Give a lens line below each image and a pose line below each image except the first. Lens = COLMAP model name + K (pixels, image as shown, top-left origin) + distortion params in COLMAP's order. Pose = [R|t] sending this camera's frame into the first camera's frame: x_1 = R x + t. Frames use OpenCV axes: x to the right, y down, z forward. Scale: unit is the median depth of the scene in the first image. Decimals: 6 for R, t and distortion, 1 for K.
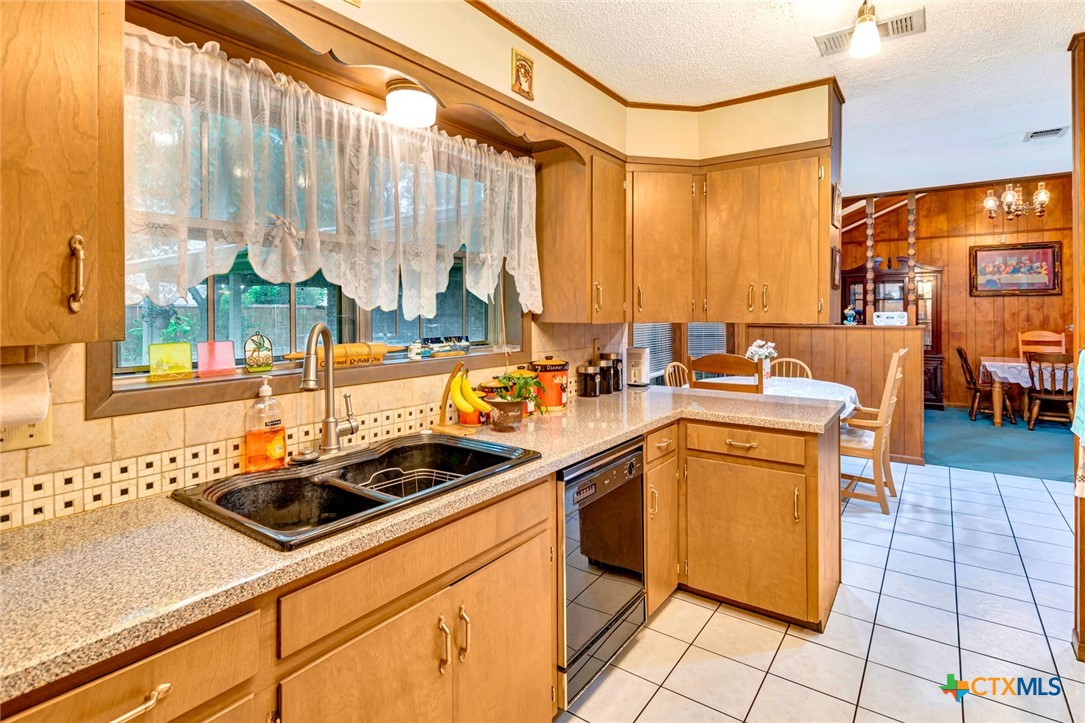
lens RADIAL K [[509.0, 0, 604.5], [0, 509.0, 309.9], [0, 0, 1]] dist [0.000515, 0.000102]
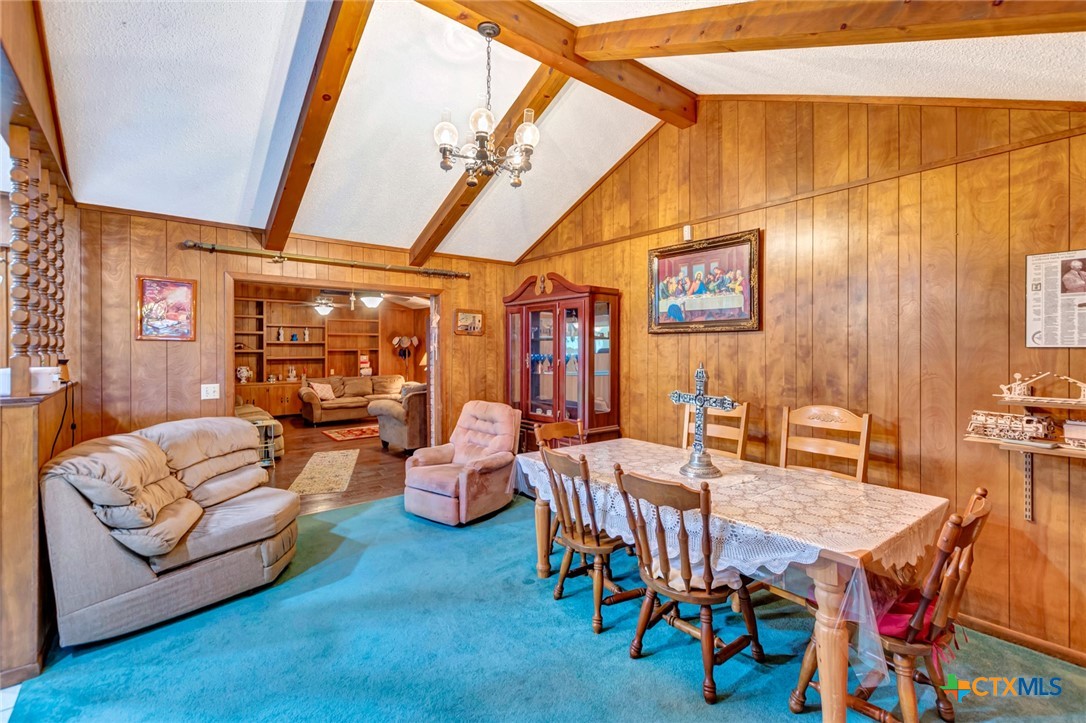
lens RADIAL K [[479.7, 0, 535.6], [0, 479.7, 353.1], [0, 0, 1]] dist [0.002145, -0.000682]
pose [[0.950351, 0.008338, -0.311068, 0.800869], [-0.005321, 0.999930, 0.010545, -0.009625], [0.311134, -0.008366, 0.950329, 0.438620]]
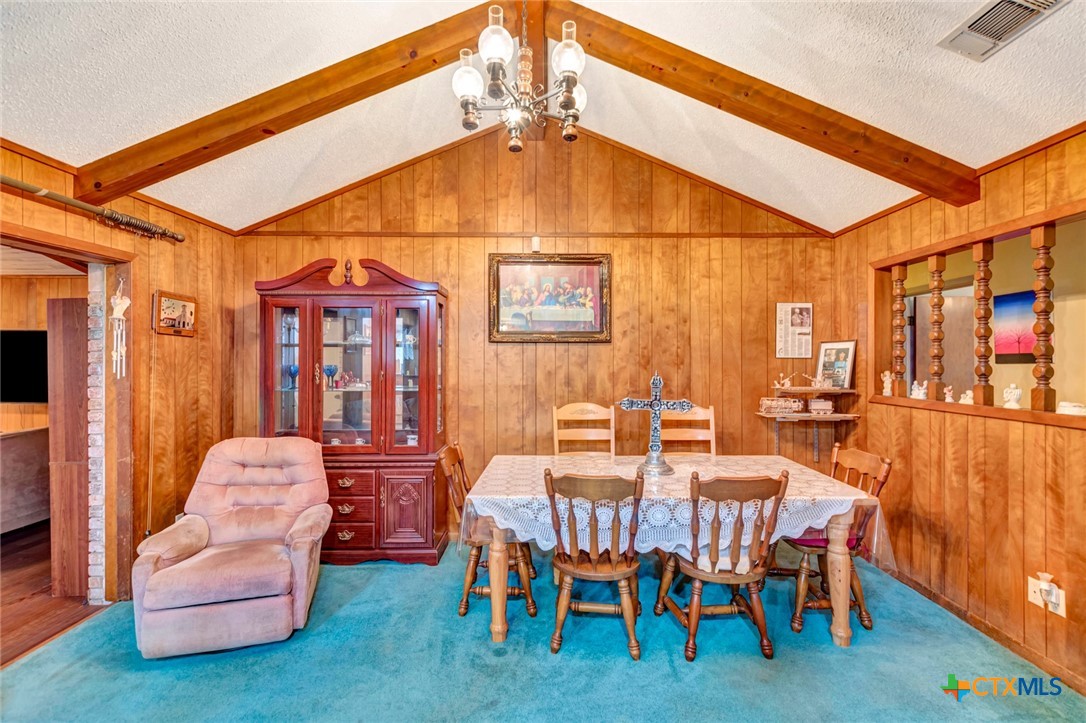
lens RADIAL K [[479.7, 0, 537.5], [0, 479.7, 359.2], [0, 0, 1]] dist [0.002145, -0.000682]
pose [[0.837567, 0.007709, 0.546280, 0.492737], [-0.006711, 0.999970, -0.003822, -0.006258], [-0.546293, -0.000464, 0.837594, 0.546829]]
